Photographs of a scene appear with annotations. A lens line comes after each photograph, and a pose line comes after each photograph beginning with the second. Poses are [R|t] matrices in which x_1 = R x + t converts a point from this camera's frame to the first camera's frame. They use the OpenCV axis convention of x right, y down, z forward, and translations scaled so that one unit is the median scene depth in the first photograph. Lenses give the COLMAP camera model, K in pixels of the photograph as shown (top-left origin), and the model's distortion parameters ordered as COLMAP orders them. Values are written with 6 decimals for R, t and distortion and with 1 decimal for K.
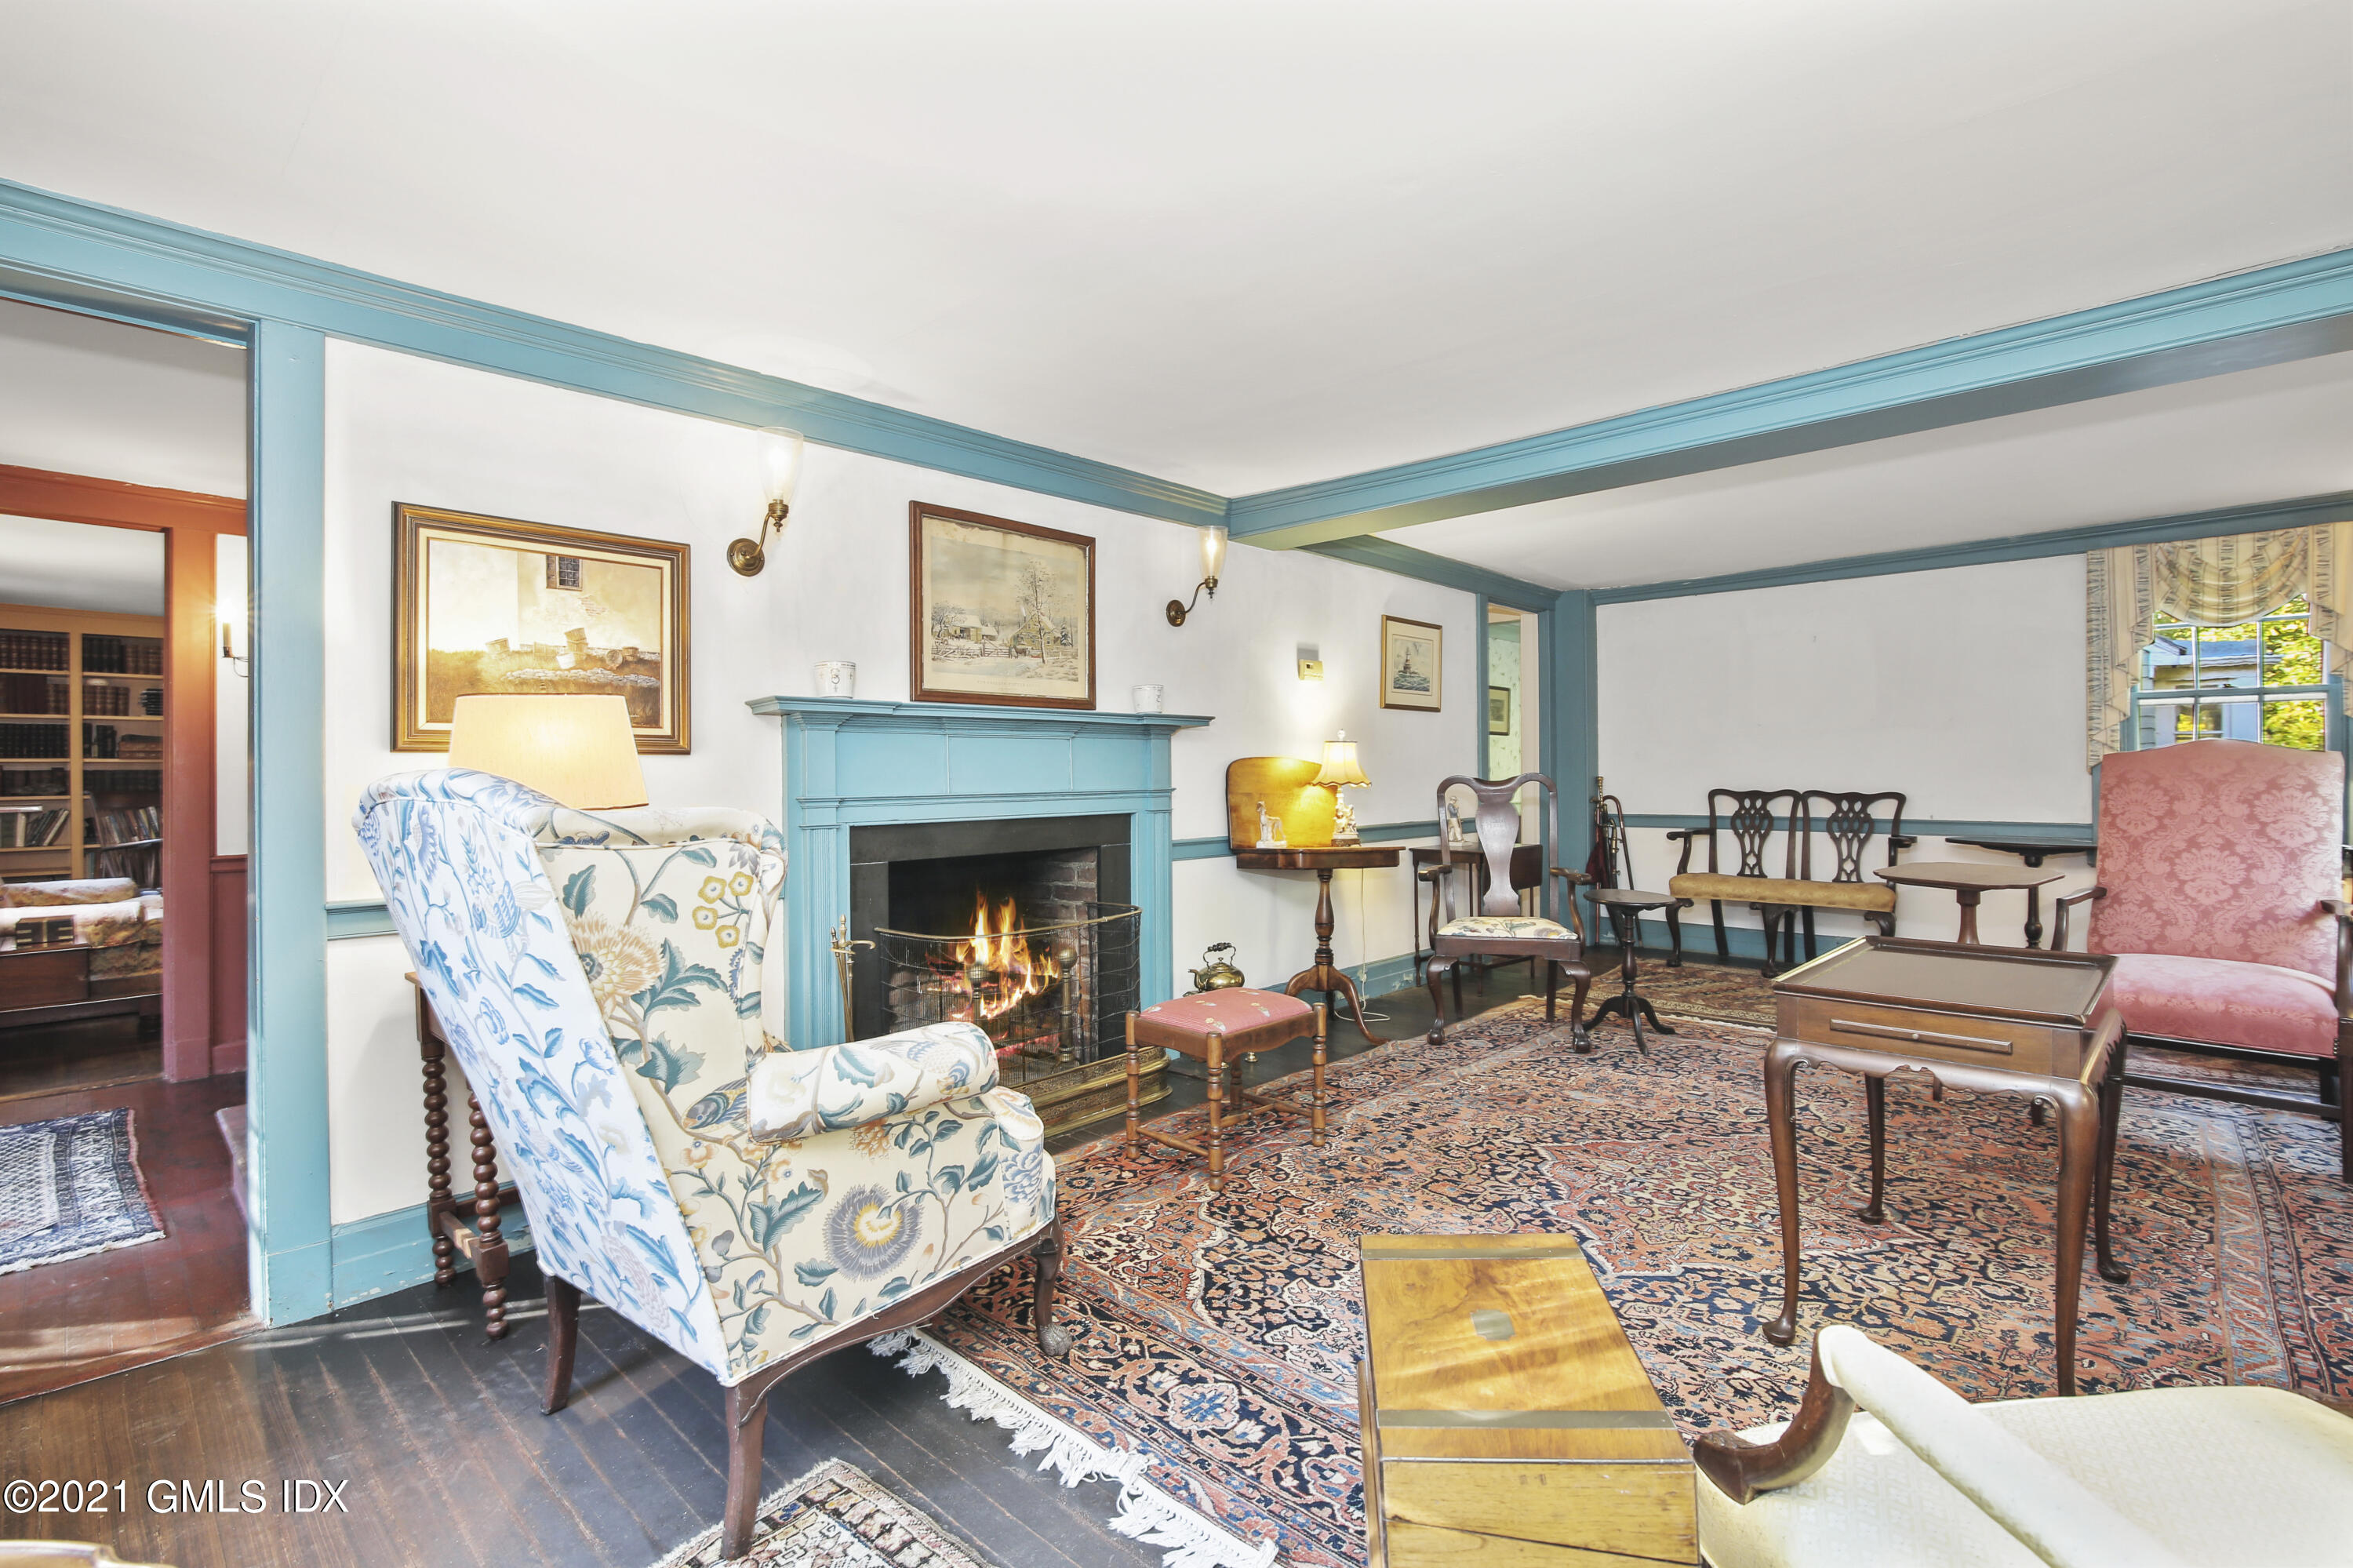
lens RADIAL K [[1080.0, 0, 1161.8], [0, 1080.0, 784.4], [0, 0, 1]] dist [-0.017889, 0.000493]
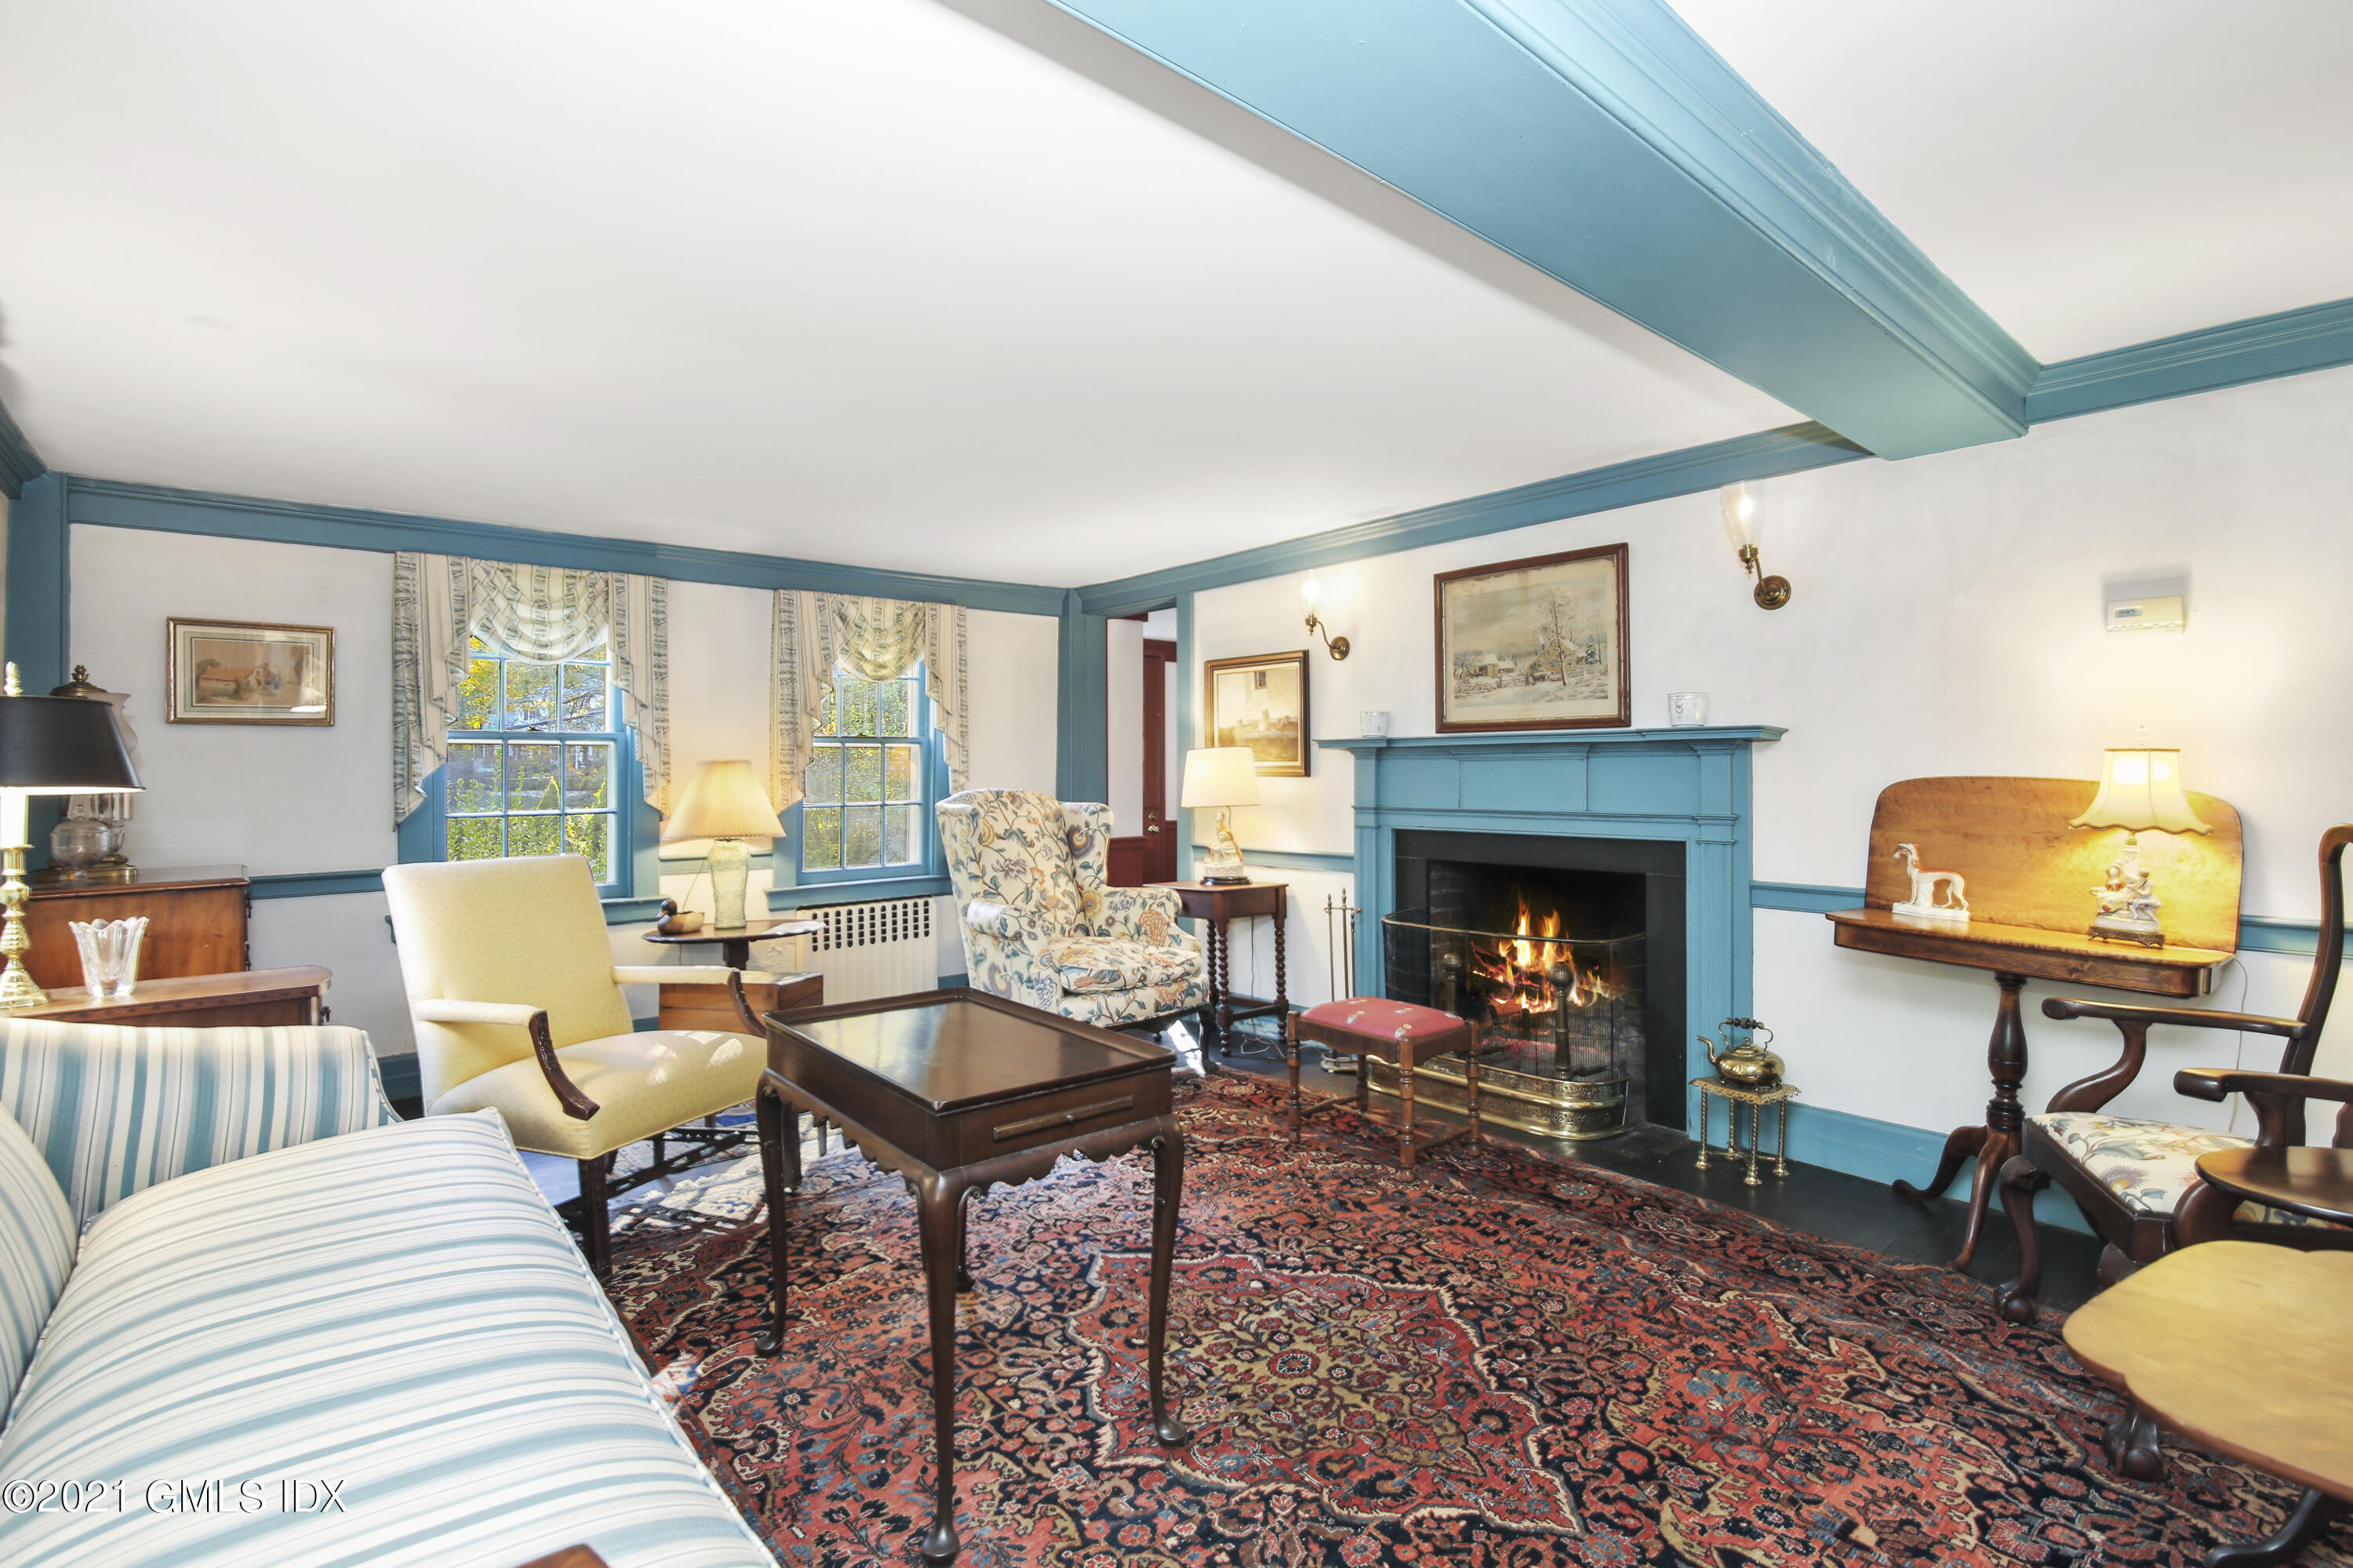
lens RADIAL K [[1080.0, 0, 1161.8], [0, 1080.0, 784.4], [0, 0, 1]] dist [-0.017889, 0.000493]
pose [[-0.104701, 0.020383, -0.994295, 1.044284], [-0.006204, 0.999757, 0.021149, -0.042074], [0.994484, 0.008383, -0.104549, 0.805444]]
